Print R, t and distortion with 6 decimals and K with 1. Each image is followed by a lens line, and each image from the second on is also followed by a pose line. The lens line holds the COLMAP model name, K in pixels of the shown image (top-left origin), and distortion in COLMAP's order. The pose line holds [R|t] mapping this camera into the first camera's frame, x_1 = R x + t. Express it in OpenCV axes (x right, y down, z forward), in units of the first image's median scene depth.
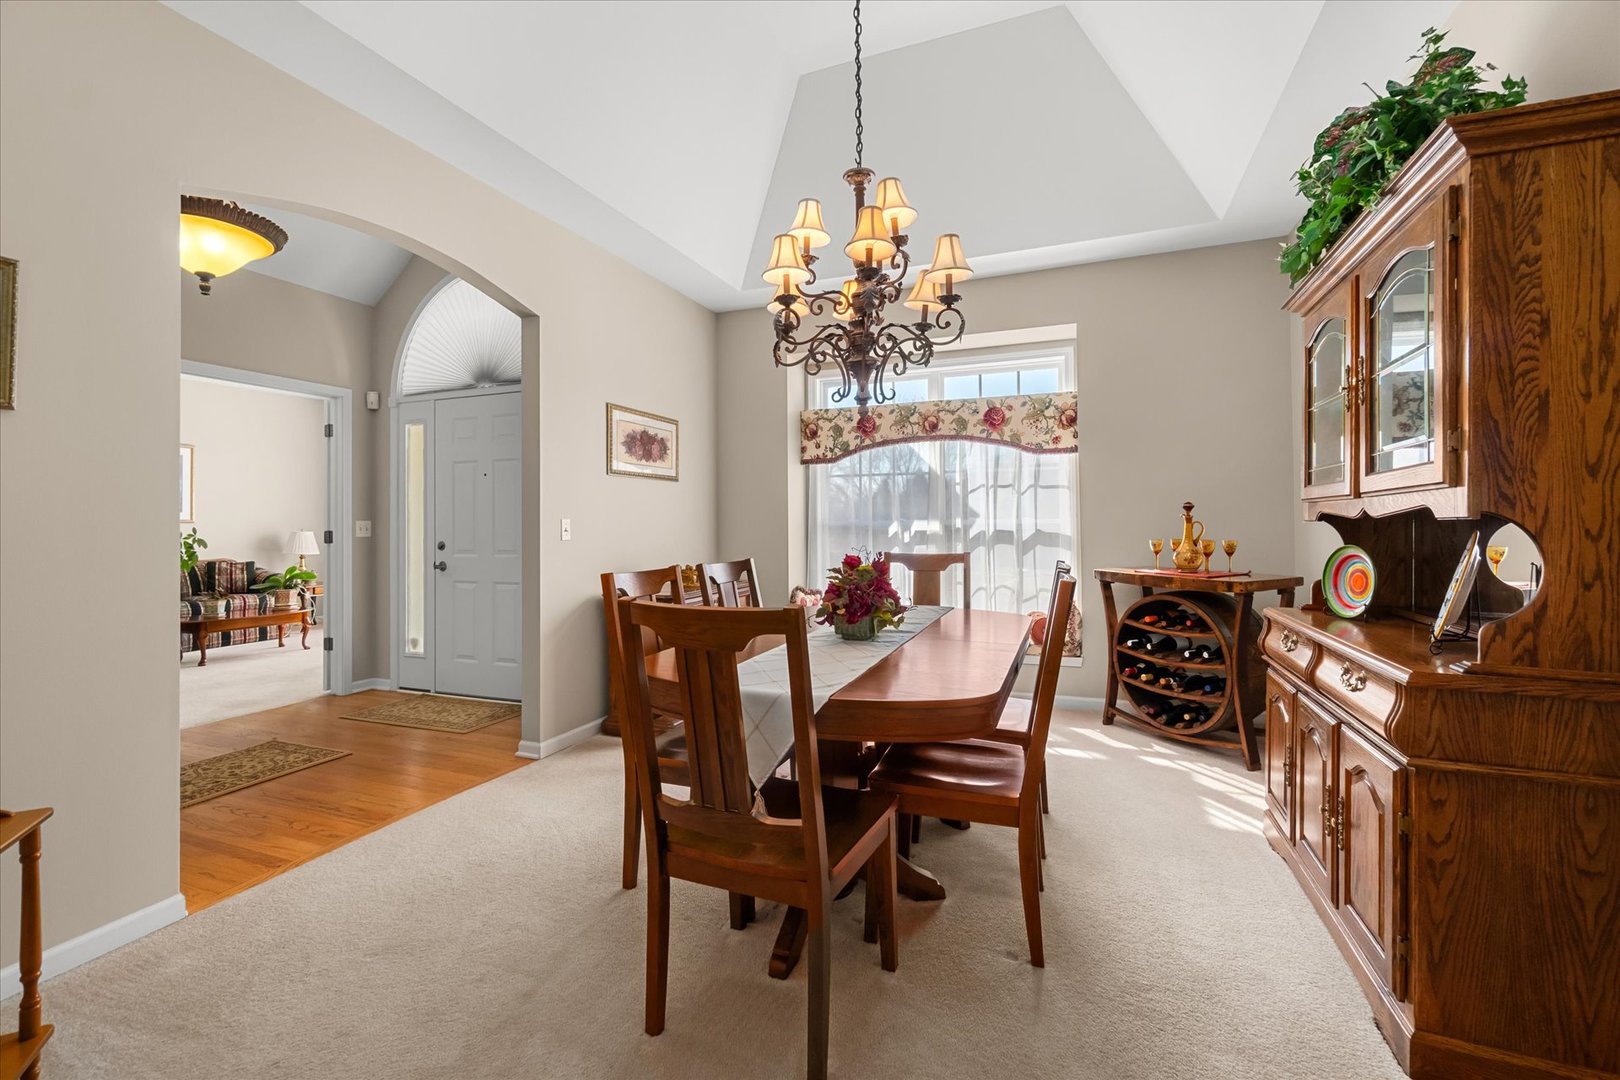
lens RADIAL K [[697.6, 0, 811.0], [0, 697.6, 531.3], [0, 0, 1]] dist [-0.005325, -0.000883]
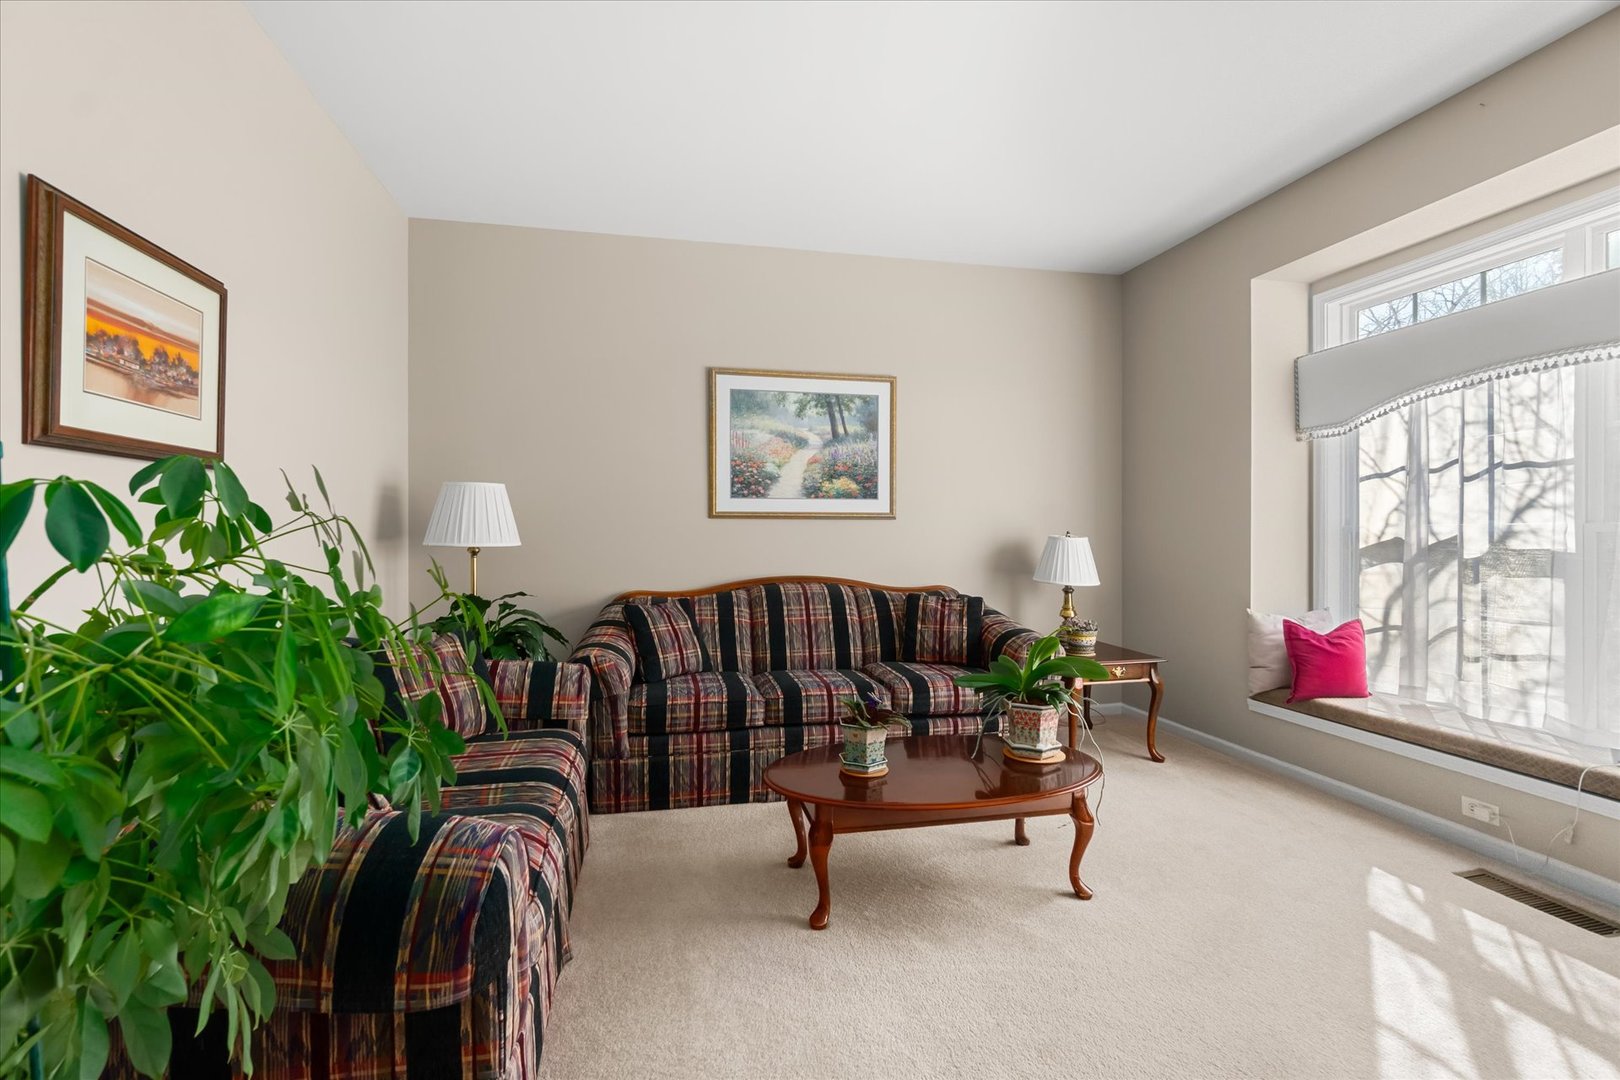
lens RADIAL K [[697.6, 0, 811.0], [0, 697.6, 533.0], [0, 0, 1]] dist [-0.005325, -0.000883]
pose [[0.558546, 0.000682, -0.829474, -0.479392], [-0.004553, 0.999987, -0.002244, 0.000835], [0.829461, 0.005030, 0.558541, 0.648900]]
